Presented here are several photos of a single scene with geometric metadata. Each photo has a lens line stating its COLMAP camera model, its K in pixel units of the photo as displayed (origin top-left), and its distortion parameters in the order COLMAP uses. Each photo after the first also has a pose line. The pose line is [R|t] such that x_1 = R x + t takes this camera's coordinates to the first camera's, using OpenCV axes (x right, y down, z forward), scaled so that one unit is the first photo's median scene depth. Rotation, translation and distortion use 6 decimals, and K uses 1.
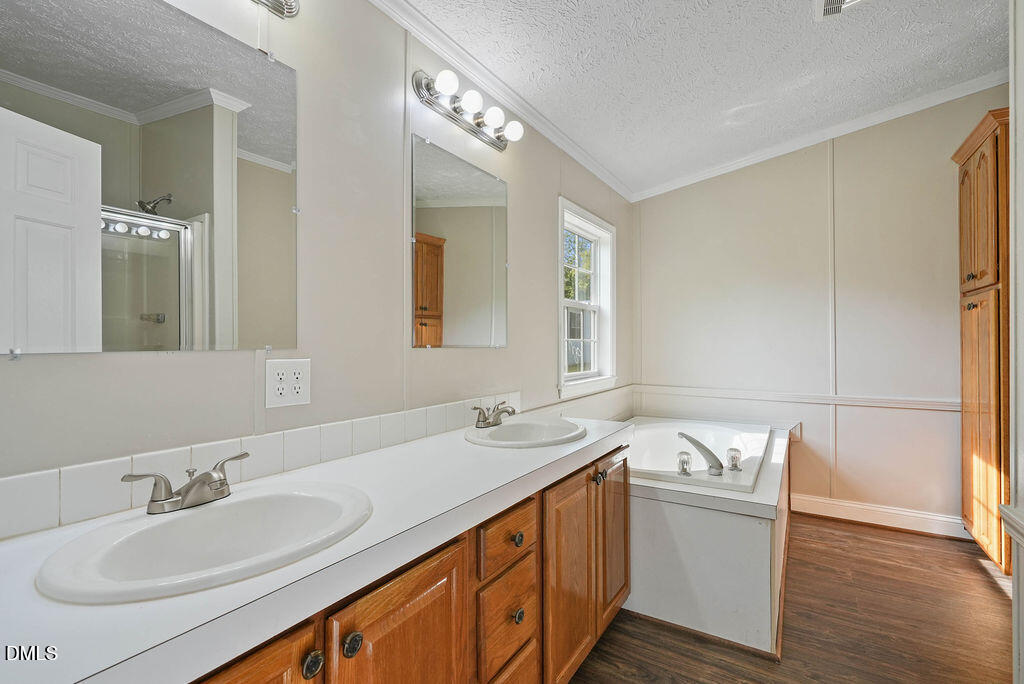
lens RADIAL K [[460.6, 0, 512.2], [0, 460.6, 337.4], [0, 0, 1]] dist [-0.001886, -0.000257]
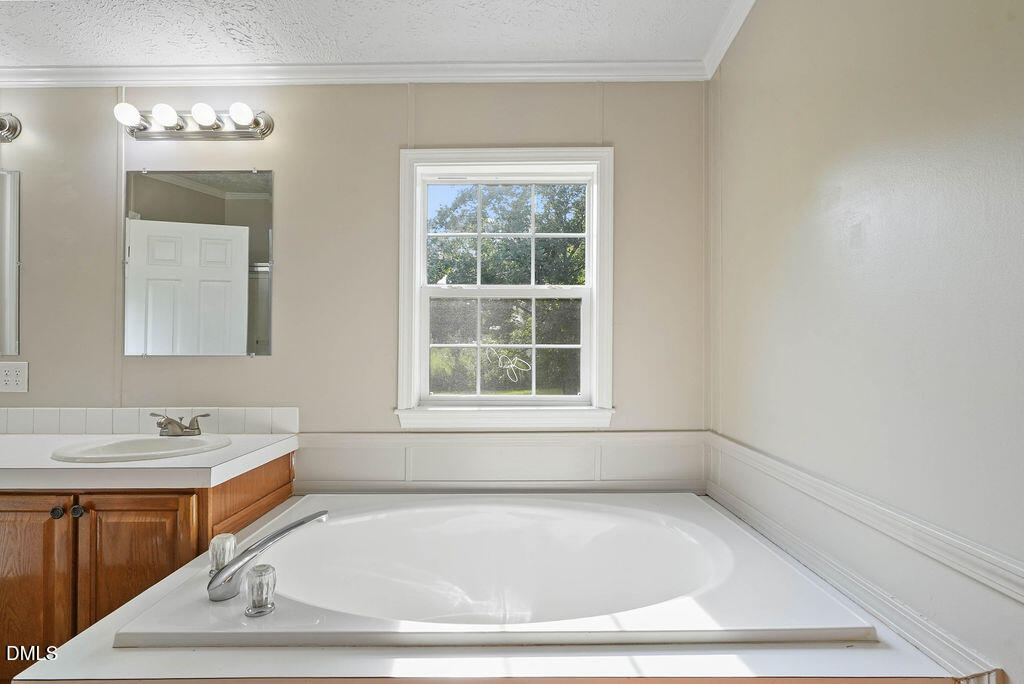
lens RADIAL K [[460.6, 0, 512.2], [0, 460.6, 337.4], [0, 0, 1]] dist [-0.001886, -0.000257]
pose [[0.526239, -0.025811, -0.849945, 0.998395], [0.012553, 0.999666, -0.022586, 0.012832], [0.850244, 0.001216, 0.526387, 0.944703]]
